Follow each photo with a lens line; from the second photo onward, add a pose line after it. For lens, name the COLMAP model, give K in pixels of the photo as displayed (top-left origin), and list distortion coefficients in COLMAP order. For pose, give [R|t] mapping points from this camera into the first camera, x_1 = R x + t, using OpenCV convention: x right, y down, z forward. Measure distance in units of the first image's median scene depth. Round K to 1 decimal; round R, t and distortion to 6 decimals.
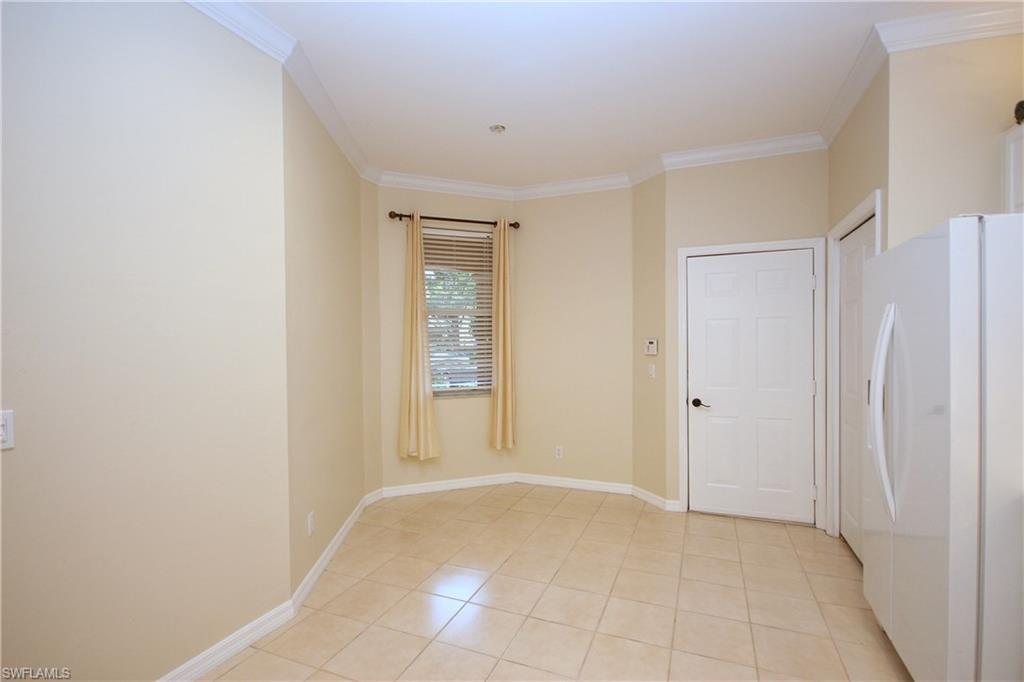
lens RADIAL K [[473.0, 0, 510.8], [0, 473.0, 349.0], [0, 0, 1]] dist [-0.005088, -0.002889]
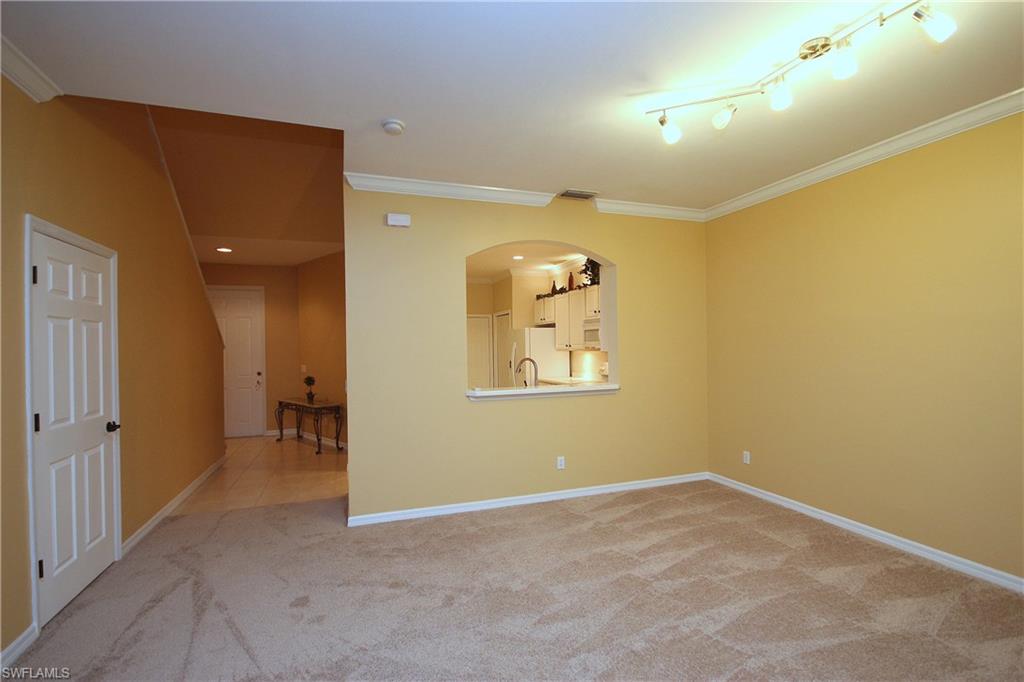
lens RADIAL K [[473.0, 0, 511.1], [0, 473.0, 345.4], [0, 0, 1]] dist [-0.005088, -0.002889]
pose [[0.753530, -0.010891, 0.657323, -1.049705], [0.028798, 0.999450, -0.016454, 0.002958], [-0.656782, 0.031328, 0.753430, -1.142646]]
